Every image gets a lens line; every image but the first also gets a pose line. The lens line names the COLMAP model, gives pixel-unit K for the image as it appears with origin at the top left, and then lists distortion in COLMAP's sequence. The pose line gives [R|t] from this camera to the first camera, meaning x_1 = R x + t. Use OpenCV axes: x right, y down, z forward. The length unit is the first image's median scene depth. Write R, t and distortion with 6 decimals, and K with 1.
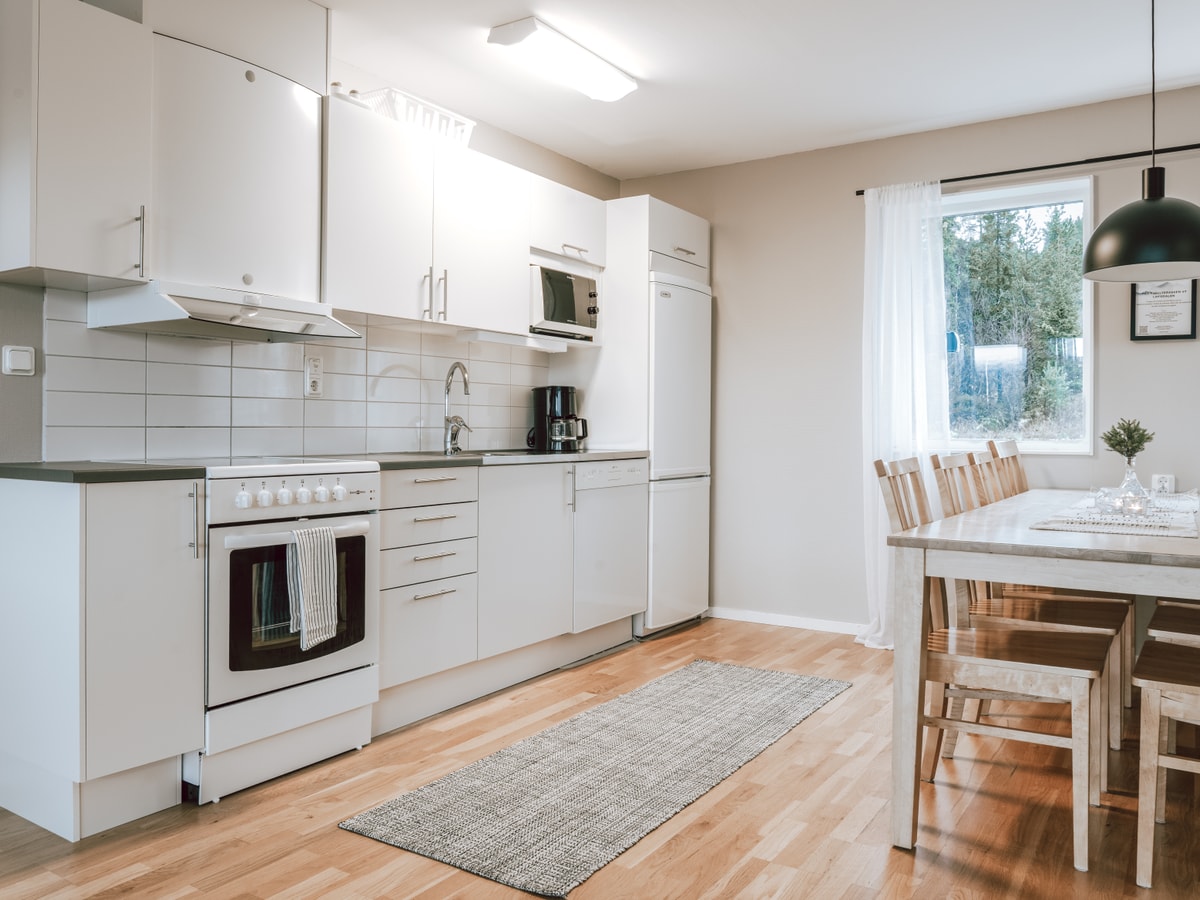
lens RADIAL K [[922.8, 0, 599.1], [0, 922.8, 442.4], [0, 0, 1]] dist [0.002390, -0.073744]
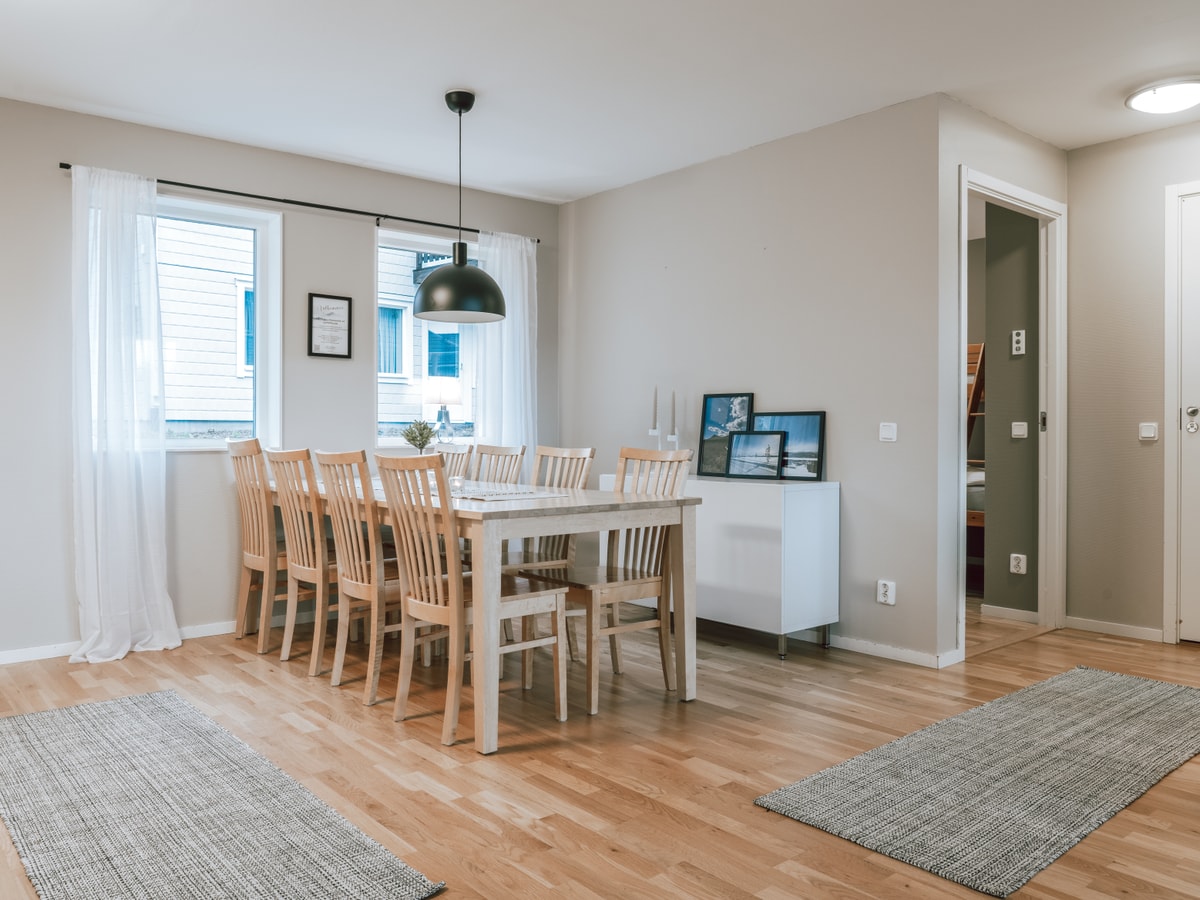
lens RADIAL K [[911.9, 0, 607.4], [0, 911.9, 449.1], [0, 0, 1]] dist [-0.014965, -0.008845]
pose [[0.276713, -0.019629, 0.960752, -0.626504], [0.011750, 0.999786, 0.017043, -0.003197], [-0.960881, 0.006573, 0.276884, 0.361265]]
